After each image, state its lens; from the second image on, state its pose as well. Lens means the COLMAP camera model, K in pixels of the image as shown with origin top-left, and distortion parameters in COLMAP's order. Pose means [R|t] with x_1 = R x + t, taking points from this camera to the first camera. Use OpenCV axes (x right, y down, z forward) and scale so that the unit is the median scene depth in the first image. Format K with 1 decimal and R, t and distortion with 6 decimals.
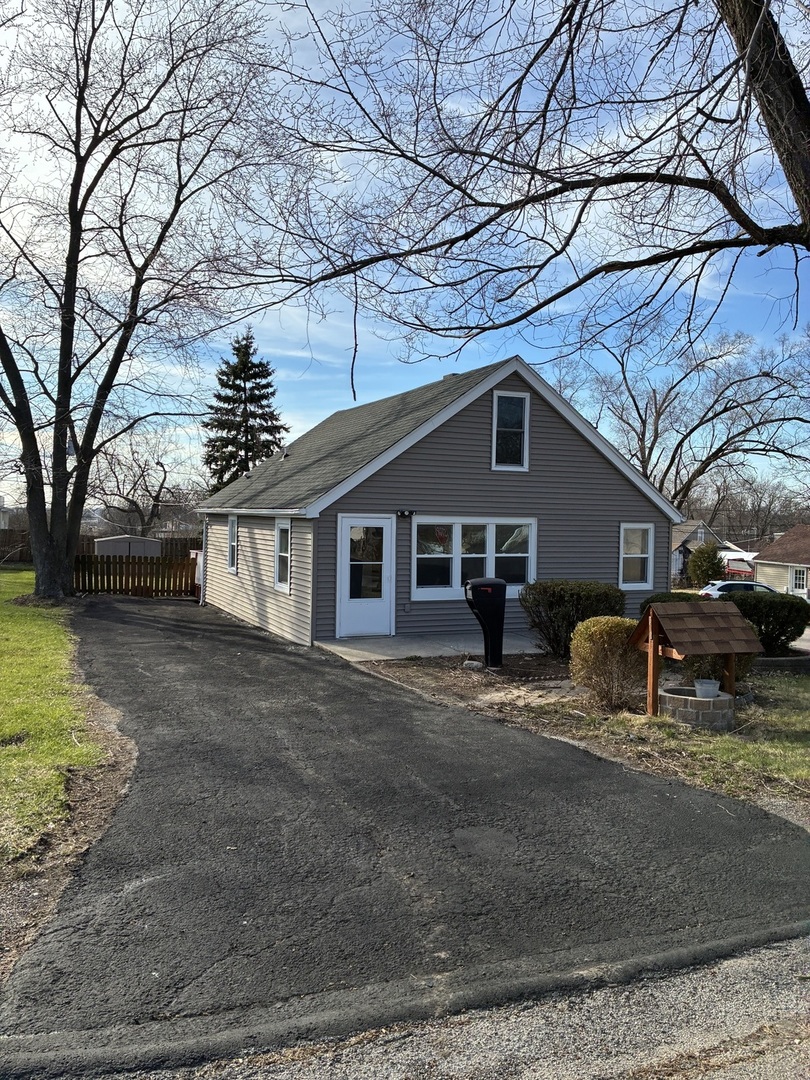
lens RADIAL K [[831.7, 0, 399.5], [0, 831.7, 536.1], [0, 0, 1]] dist [-0.002809, -0.003066]
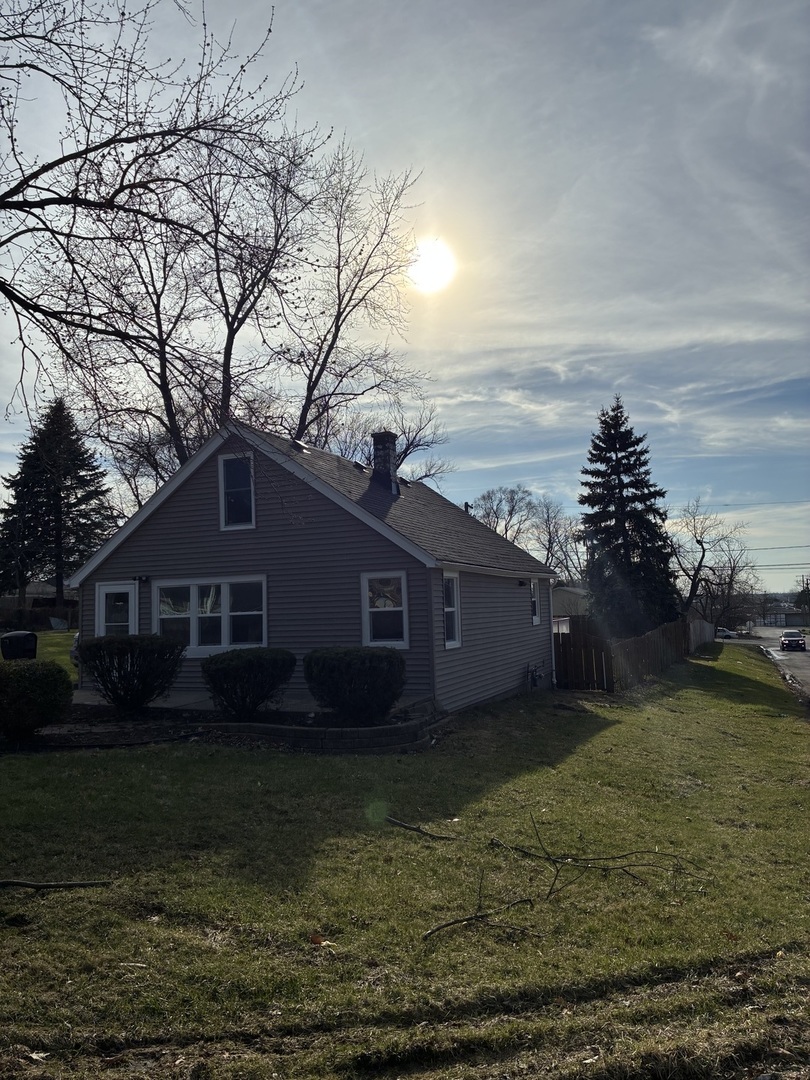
lens RADIAL K [[831.7, 0, 398.9], [0, 831.7, 544.6], [0, 0, 1]] dist [-0.002809, -0.003066]
pose [[0.679719, -0.095955, -0.727169, 0.349353], [0.027555, 0.994047, -0.105414, 0.018036], [0.732955, 0.051615, 0.678317, 0.159108]]
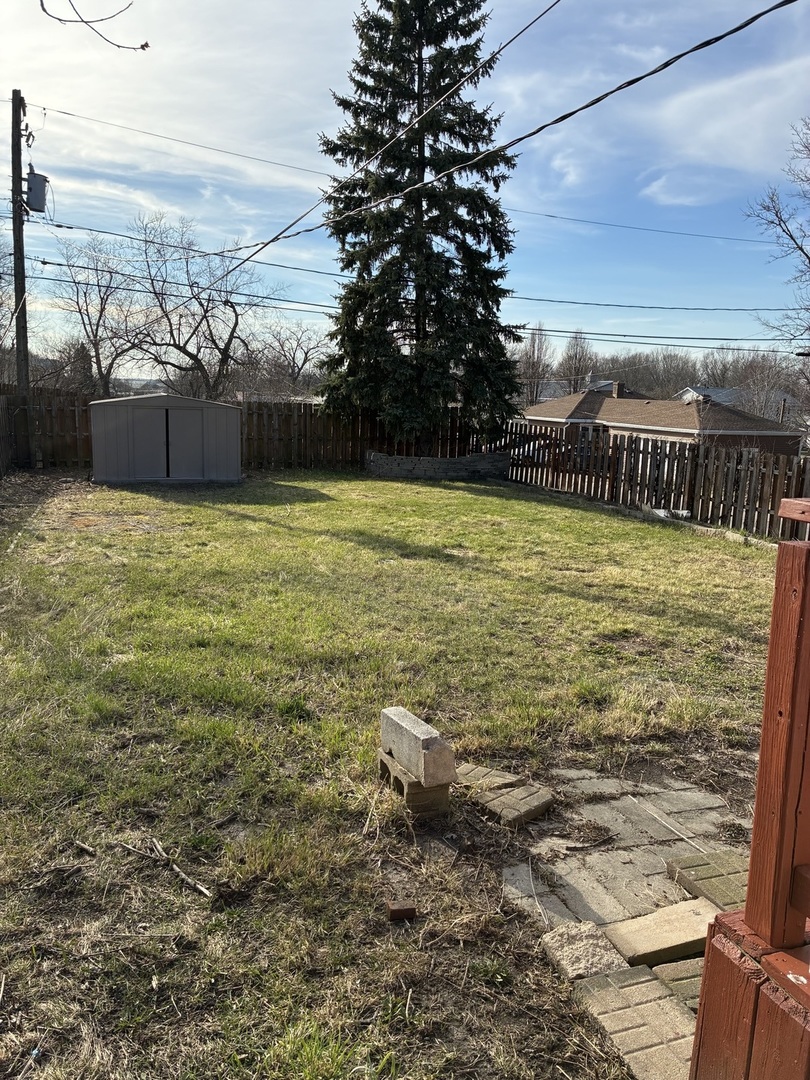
lens RADIAL K [[831.7, 0, 402.5], [0, 831.7, 538.7], [0, 0, 1]] dist [-0.002809, -0.003066]
pose [[0.996904, 0.025084, -0.074520, -0.157858], [-0.013499, 0.988277, 0.152074, 0.005085], [0.077461, -0.150597, 0.985556, 0.537564]]
